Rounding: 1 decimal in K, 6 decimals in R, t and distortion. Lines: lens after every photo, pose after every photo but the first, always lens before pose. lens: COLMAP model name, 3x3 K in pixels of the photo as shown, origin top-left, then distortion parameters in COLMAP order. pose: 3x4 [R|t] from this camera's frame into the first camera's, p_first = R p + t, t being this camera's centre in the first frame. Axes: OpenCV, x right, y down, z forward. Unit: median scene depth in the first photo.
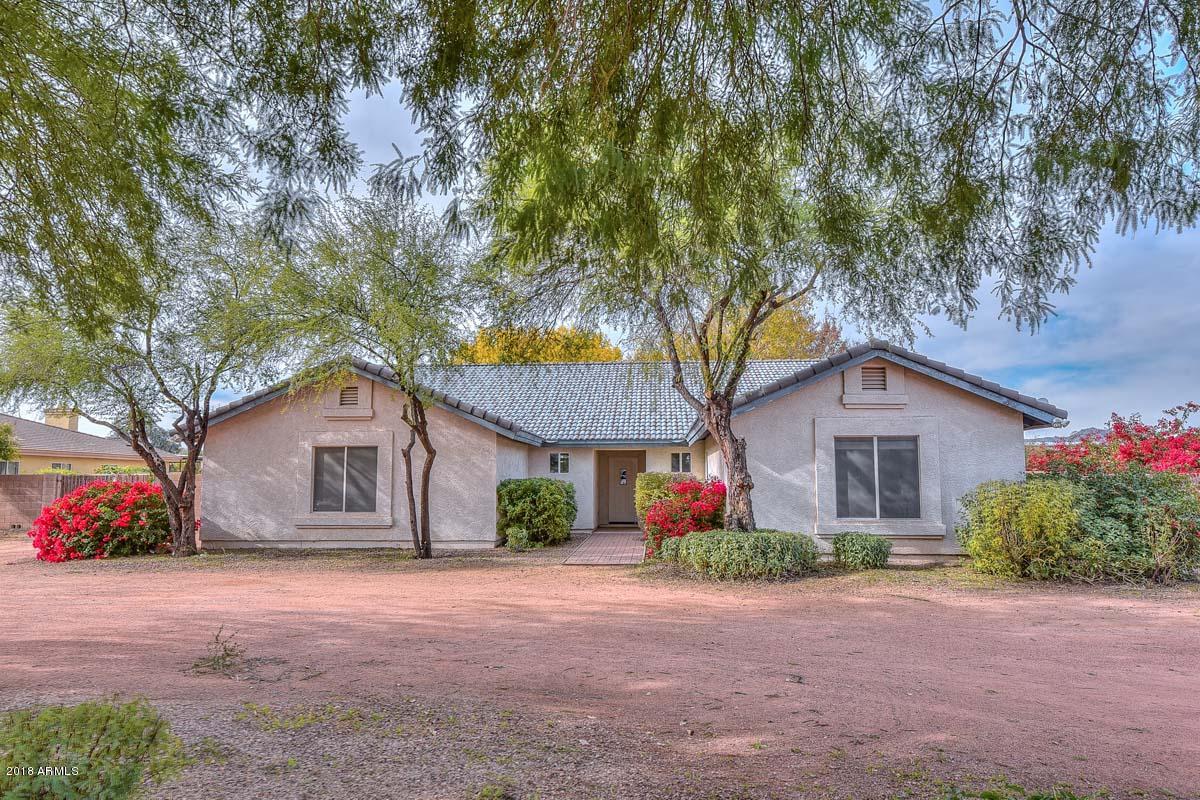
lens RADIAL K [[769.4, 0, 600.0], [0, 769.4, 400.0], [0, 0, 1]] dist [-0.002137, -0.002602]
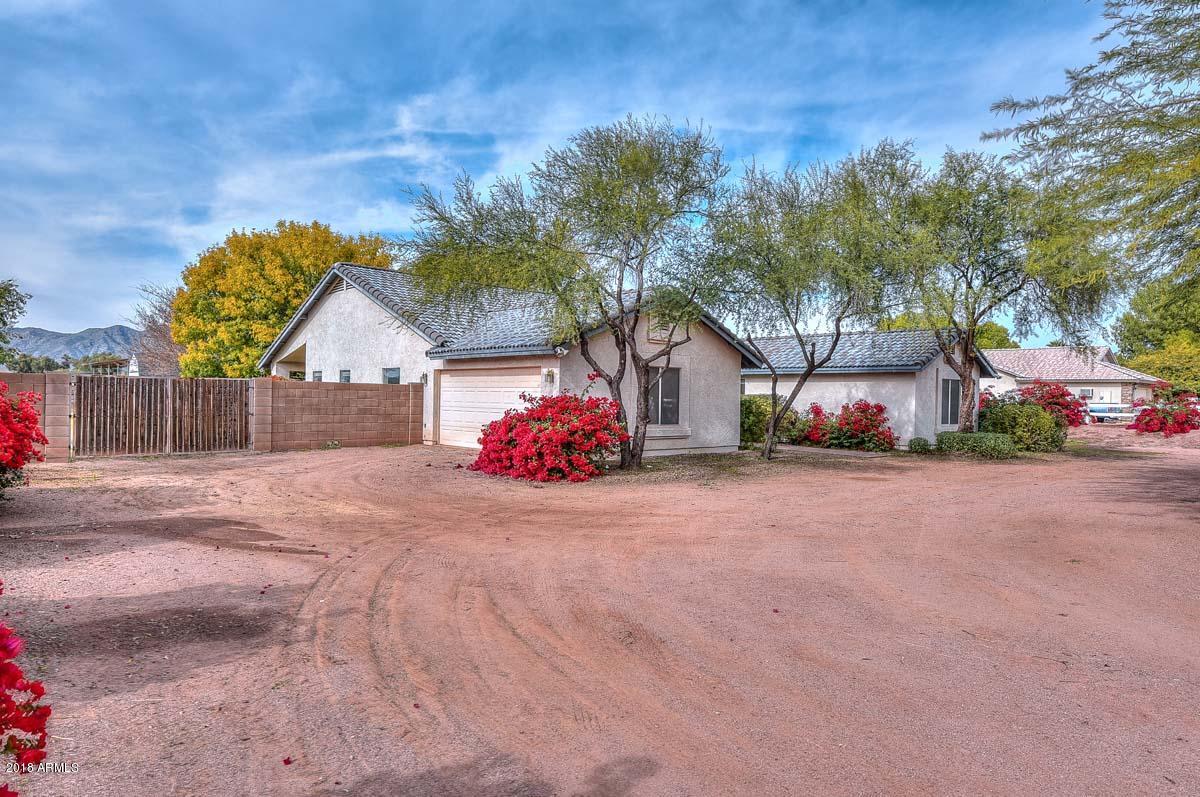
lens RADIAL K [[718.8, 0, 600.0], [0, 718.8, 398.5], [0, 0, 1]] dist [0.067054, 0.000301]
pose [[0.680775, 0.013540, 0.732367, -1.260042], [-0.097577, 0.992595, 0.072352, 0.042510], [-0.725964, -0.120717, 0.677055, 0.381335]]
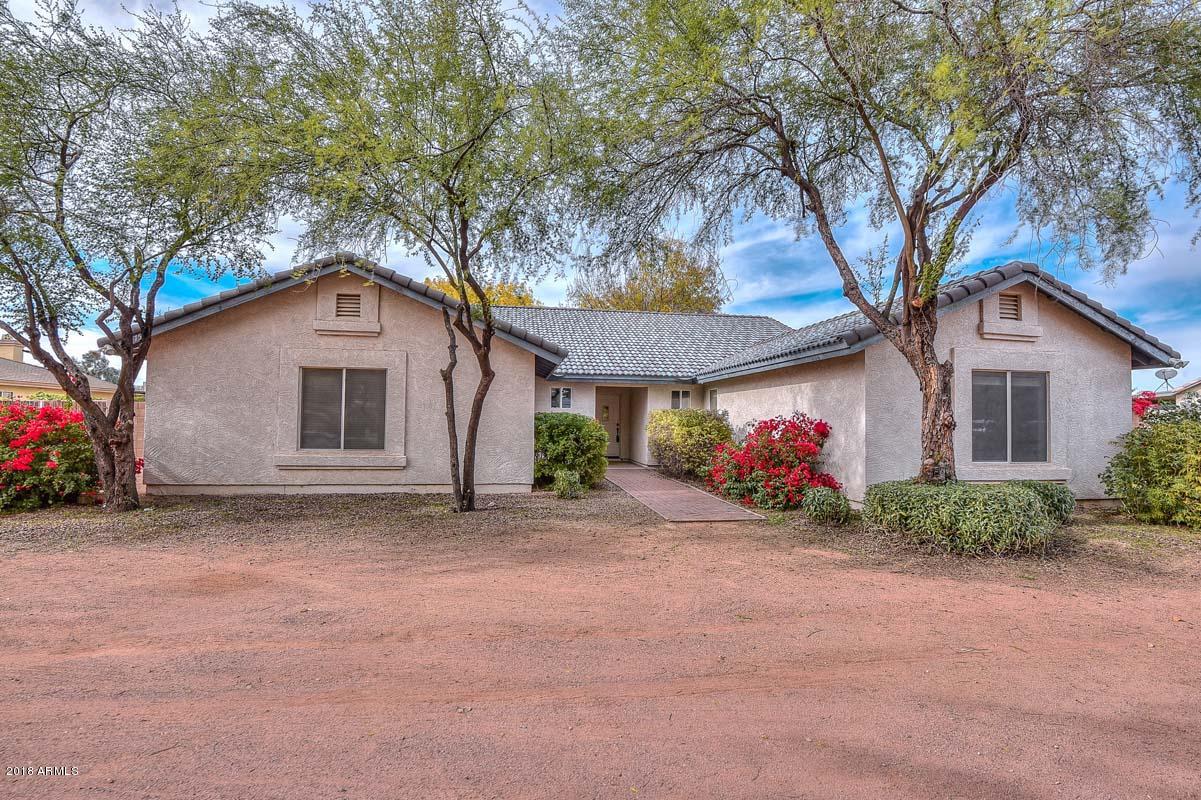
lens RADIAL K [[555.3, 0, 596.6], [0, 555.3, 400.8], [0, 0, 1]] dist [-0.009154, -0.020660]
pose [[0.976732, 0.023019, 0.213225, -0.214121], [-0.038158, 0.997012, 0.067158, 0.049465], [-0.211042, -0.073731, 0.974692, 0.413800]]
